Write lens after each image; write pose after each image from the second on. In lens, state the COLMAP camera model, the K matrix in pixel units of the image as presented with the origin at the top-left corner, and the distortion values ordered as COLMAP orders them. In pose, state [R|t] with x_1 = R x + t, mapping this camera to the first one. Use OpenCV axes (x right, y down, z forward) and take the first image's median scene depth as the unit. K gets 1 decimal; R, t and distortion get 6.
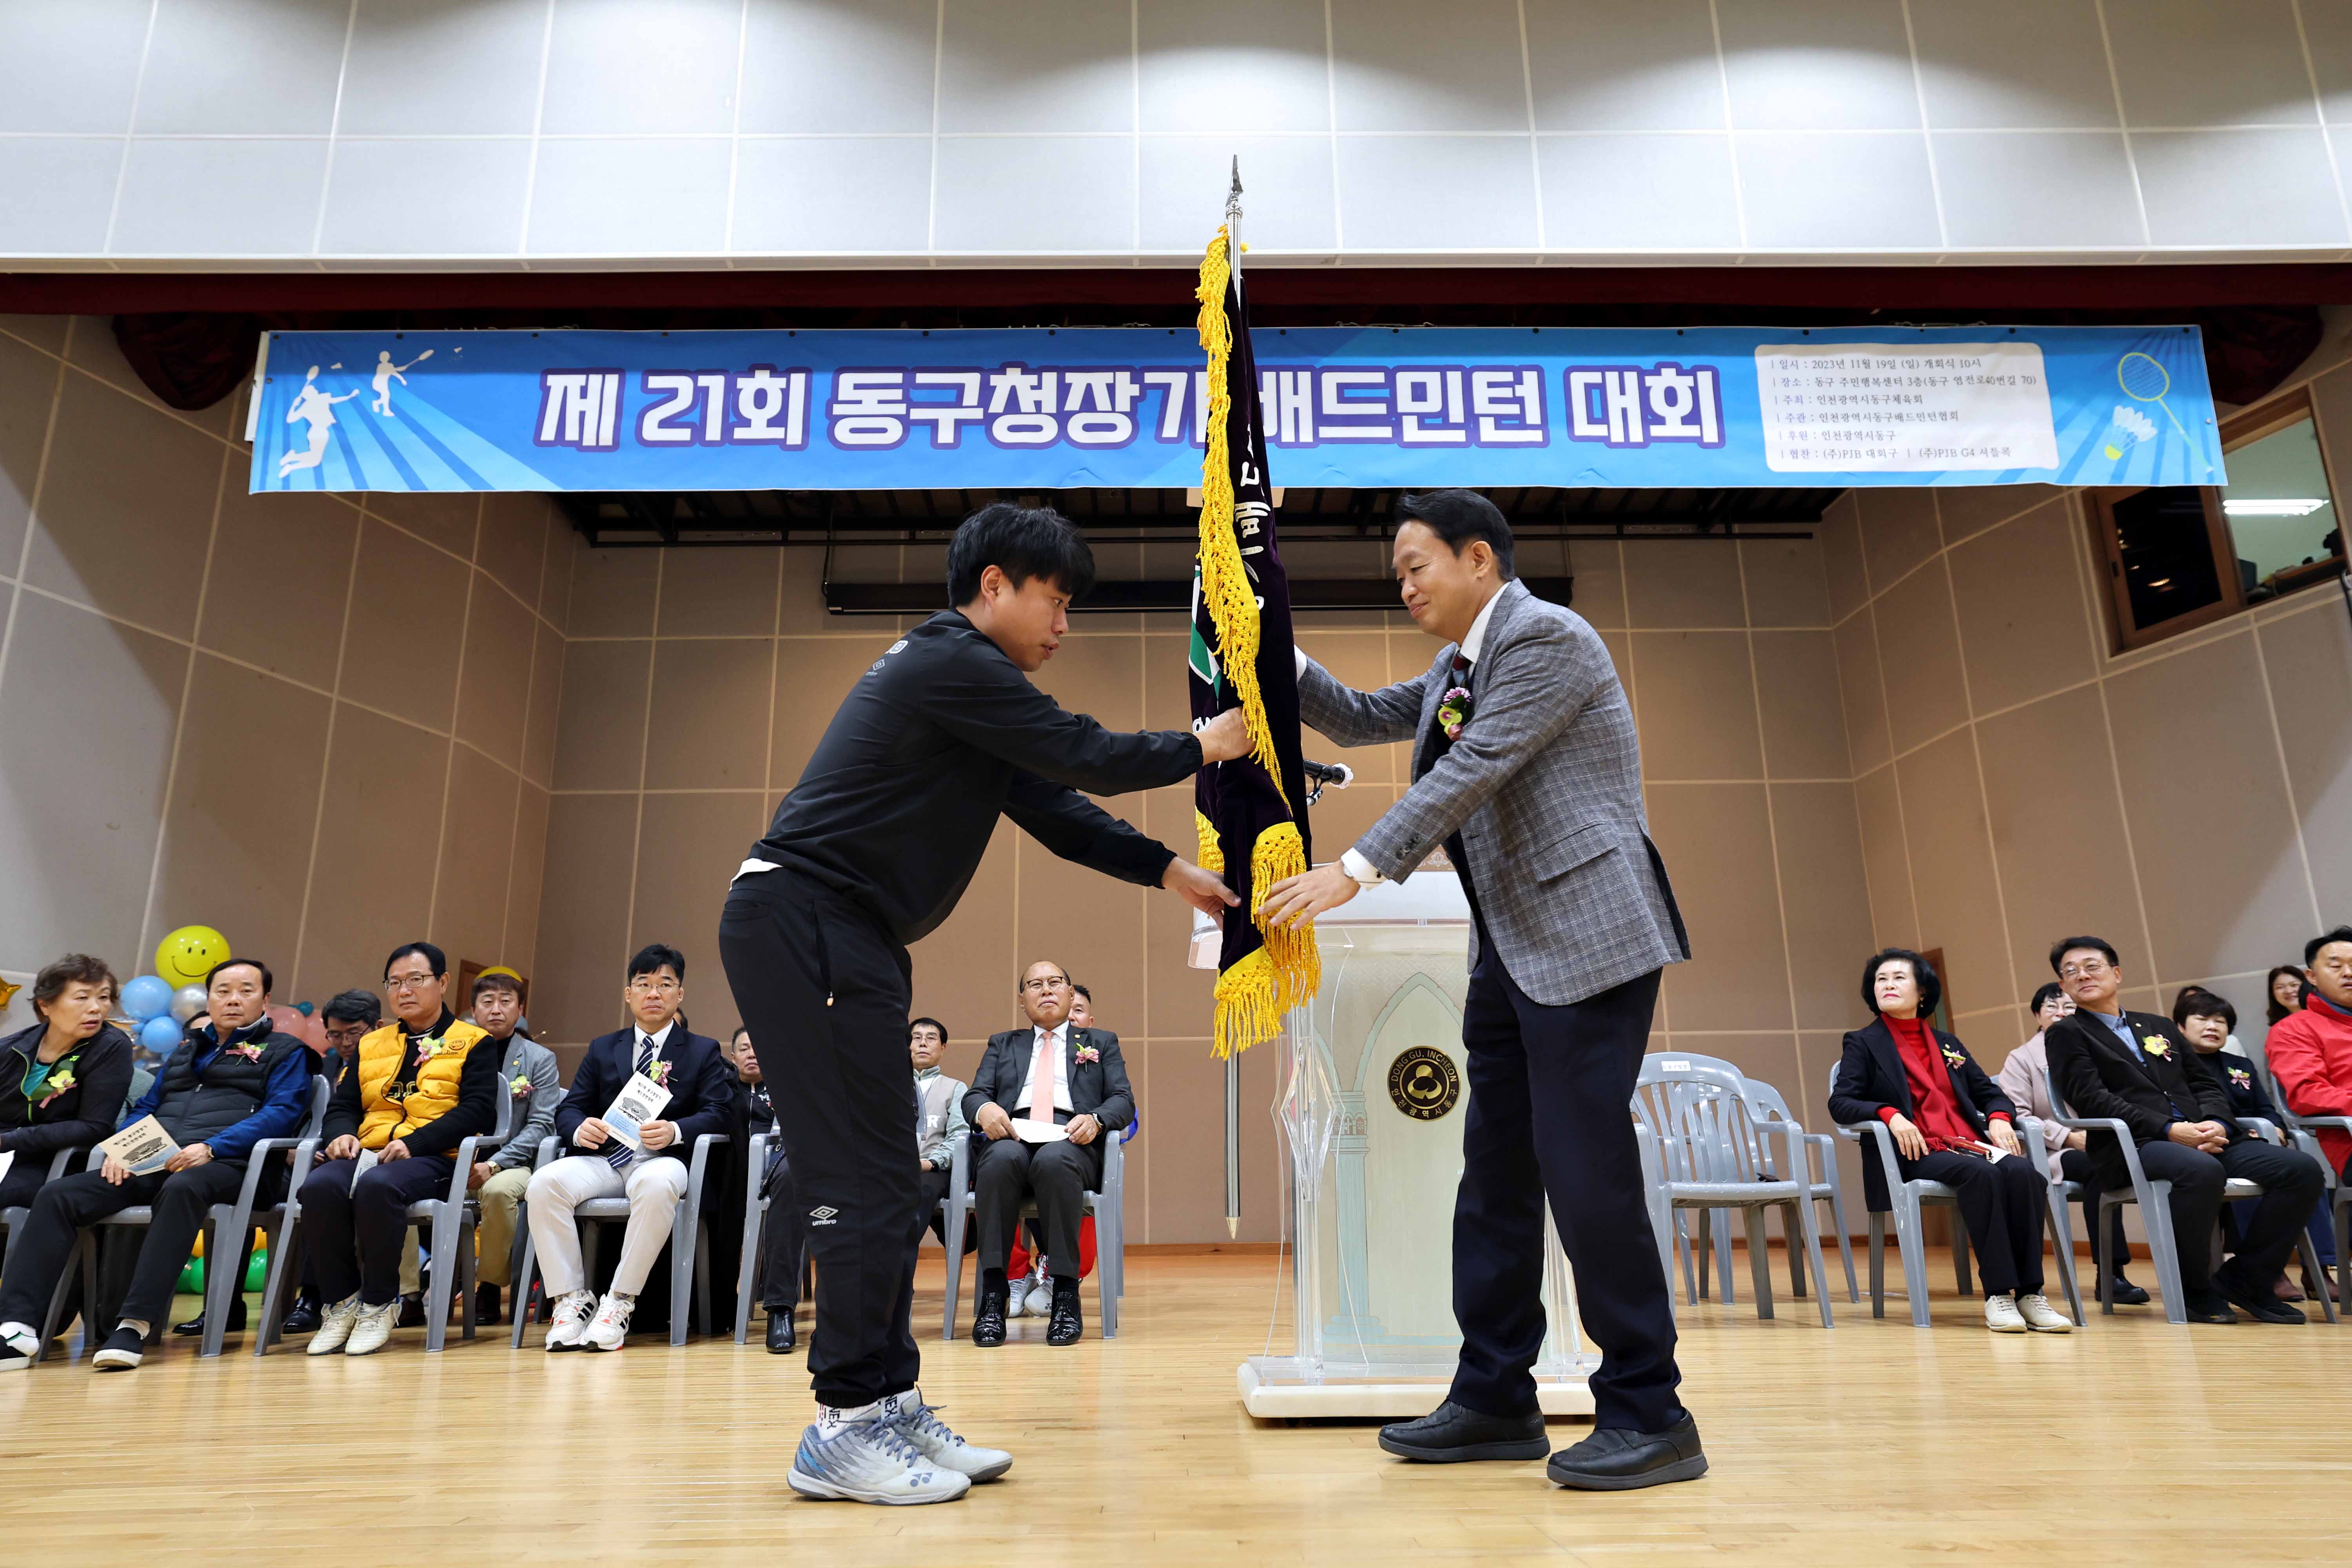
lens RADIAL K [[1545.7, 0, 1178.3], [0, 1545.7, 760.3], [0, 0, 1]] dist [-0.017671, 0.030820]
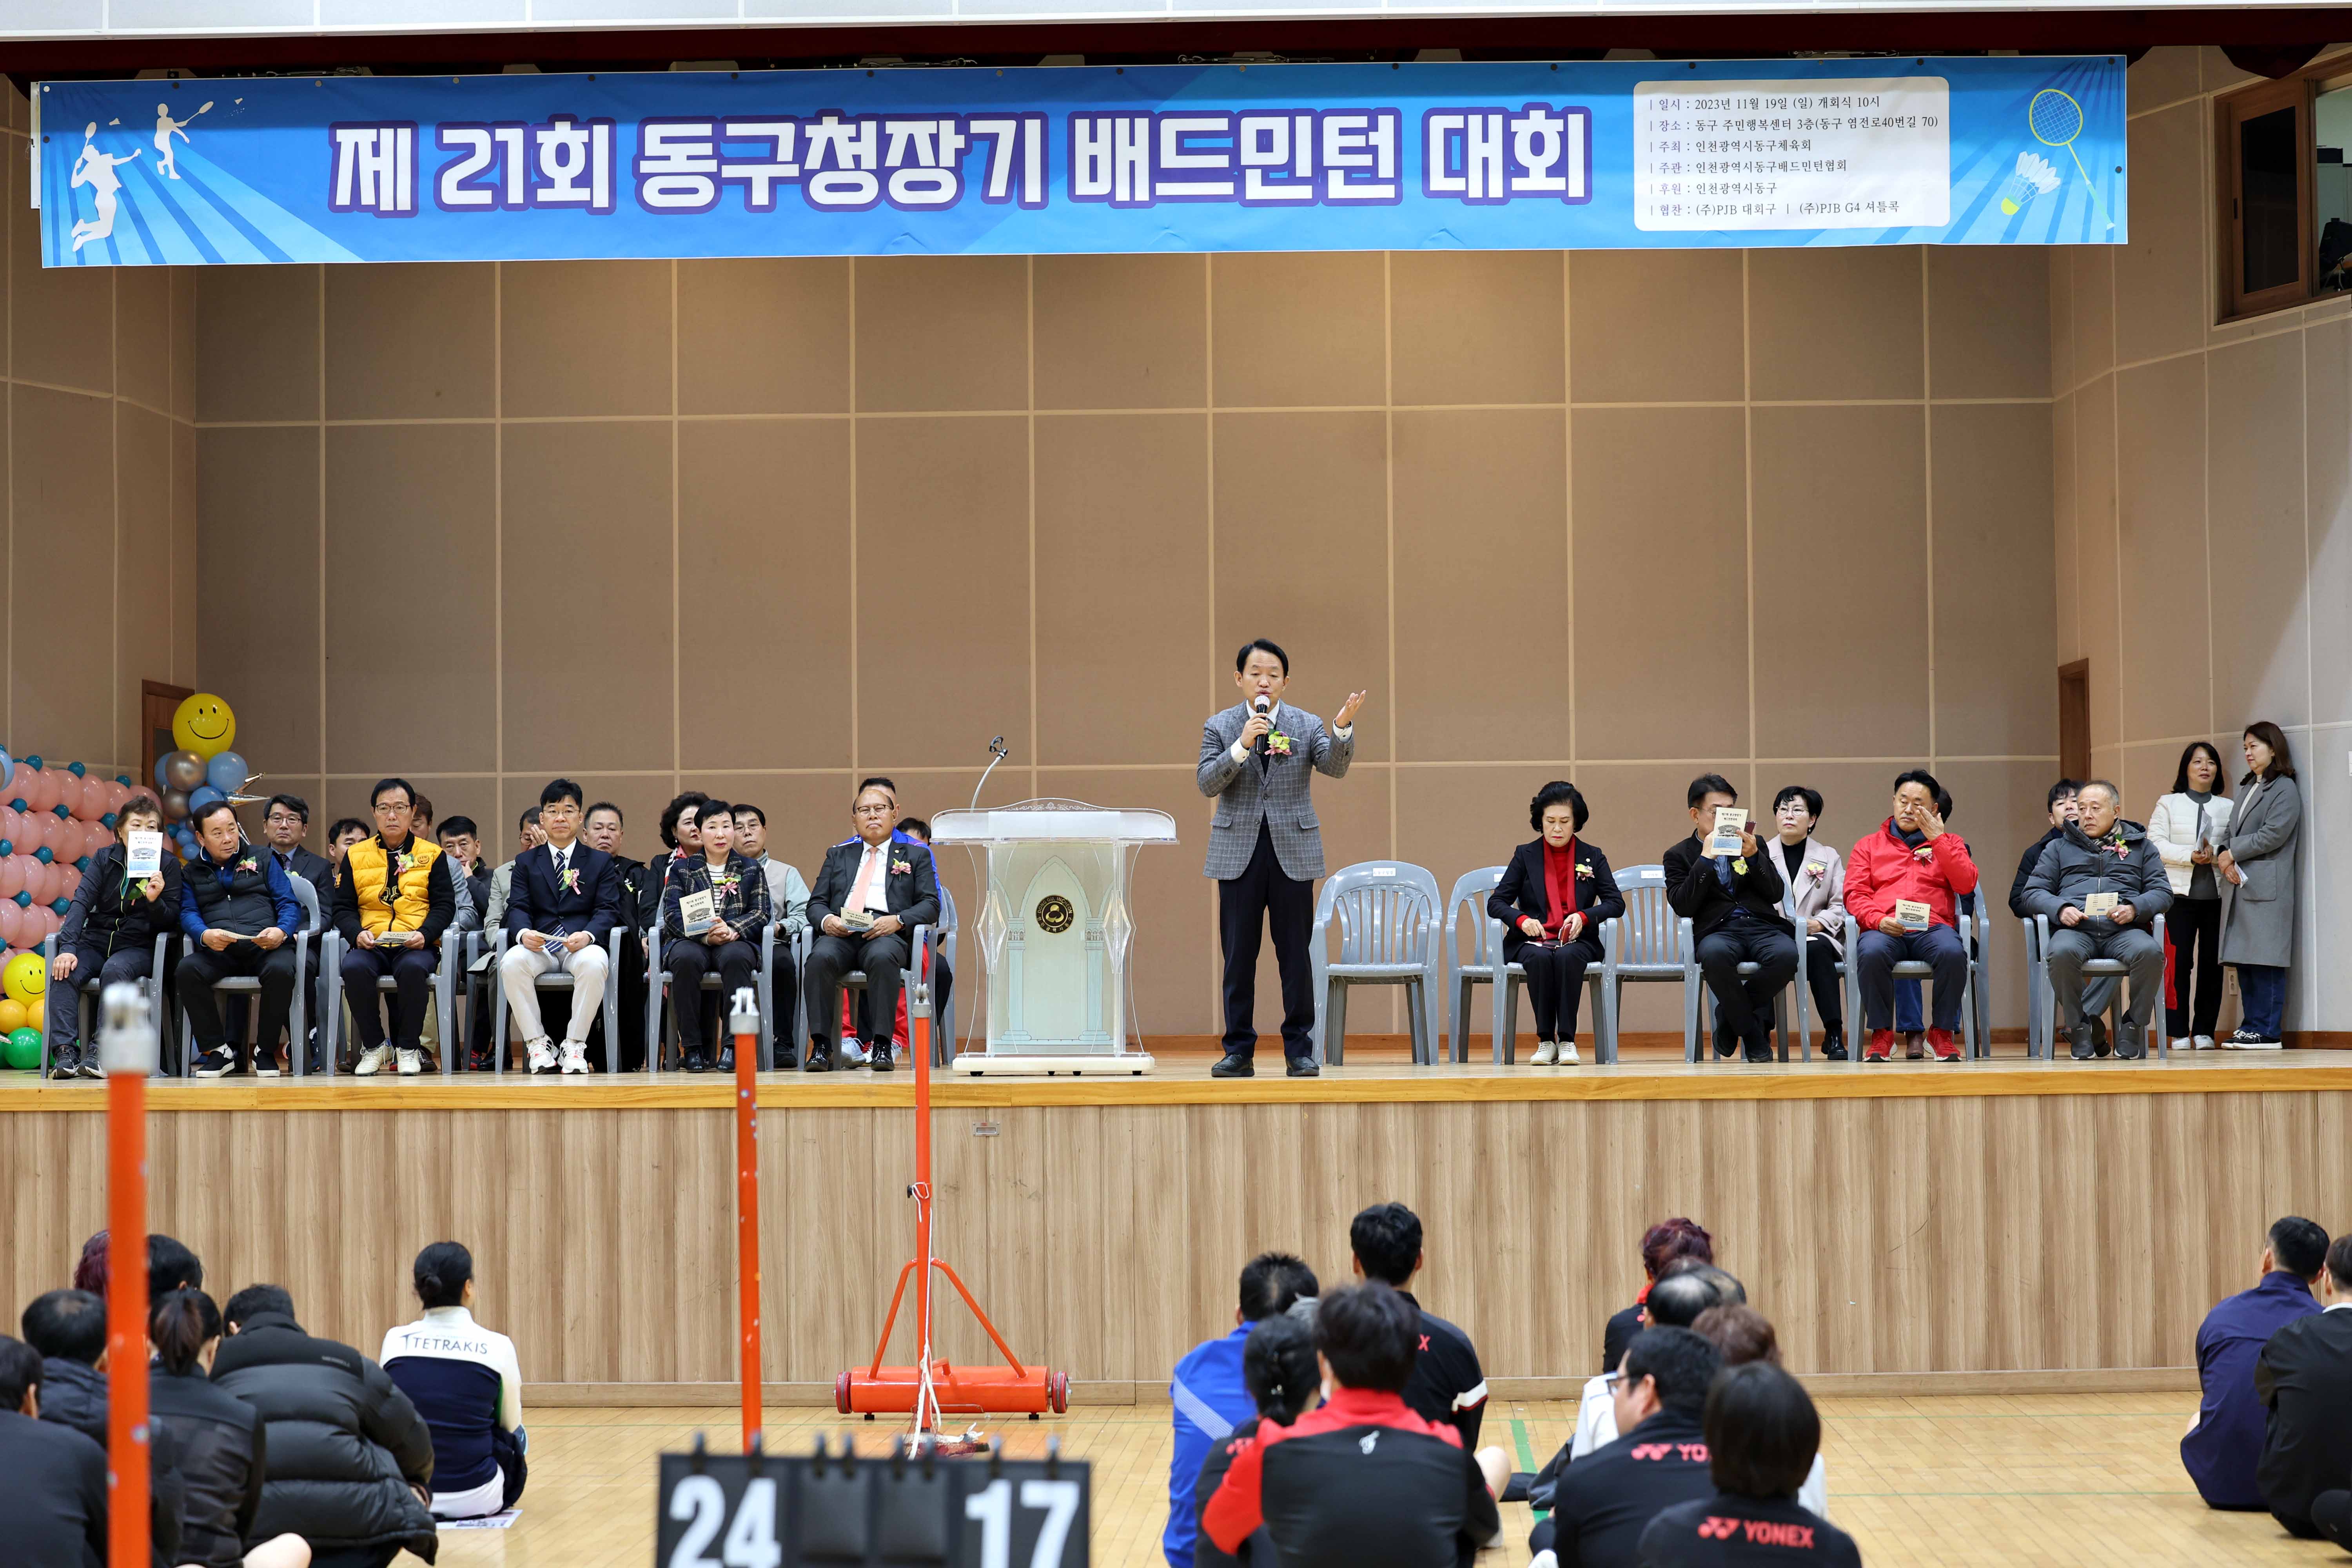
lens RADIAL K [[5432.3, 0, 1250.8], [0, 5432.3, 924.0], [0, 0, 1]] dist [-0.062388, 0.000000]
pose [[0.999169, 0.002494, -0.040676, 0.282934], [0.008202, 0.965397, 0.260657, -0.637962], [0.039918, -0.260774, 0.964574, -2.285102]]
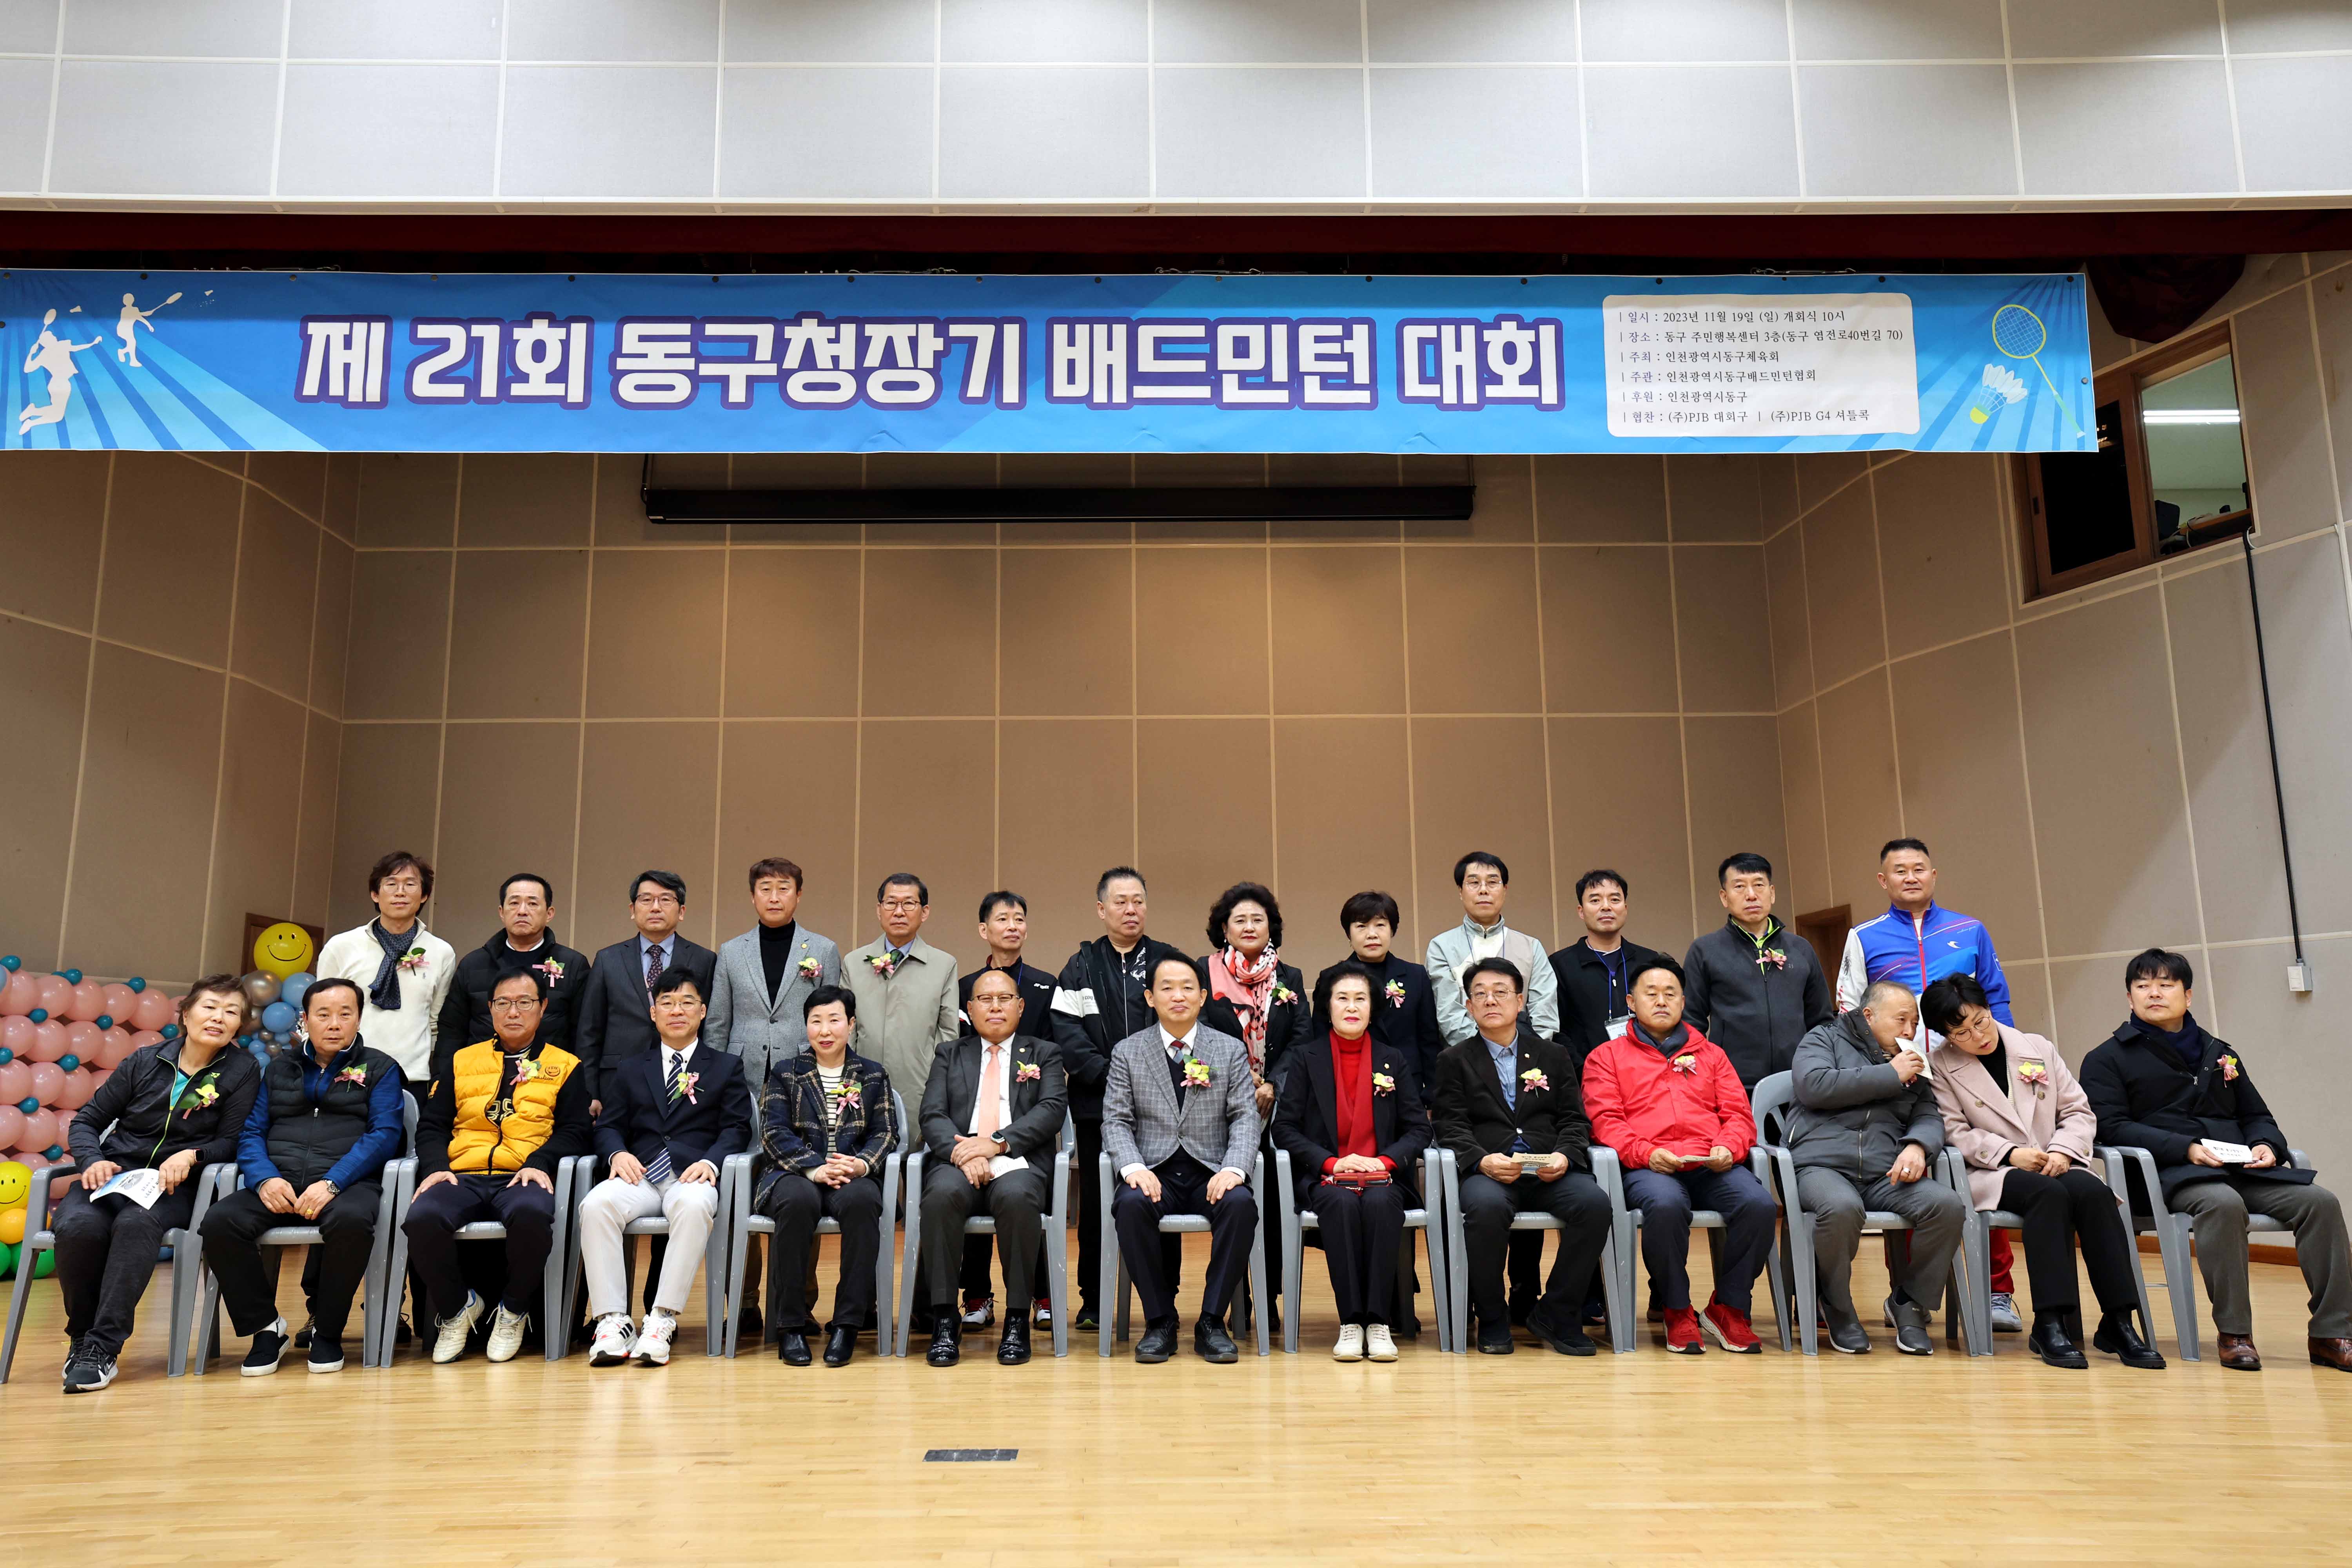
lens RADIAL K [[1846.6, 0, 1136.8], [0, 1846.6, 745.8], [0, 0, 1]] dist [0.010753, 0.042181]
pose [[0.999984, 0.004757, 0.002973, 0.090568], [-0.004984, 0.996649, 0.081647, -0.088762], [-0.002575, -0.081661, 0.996657, -0.142150]]
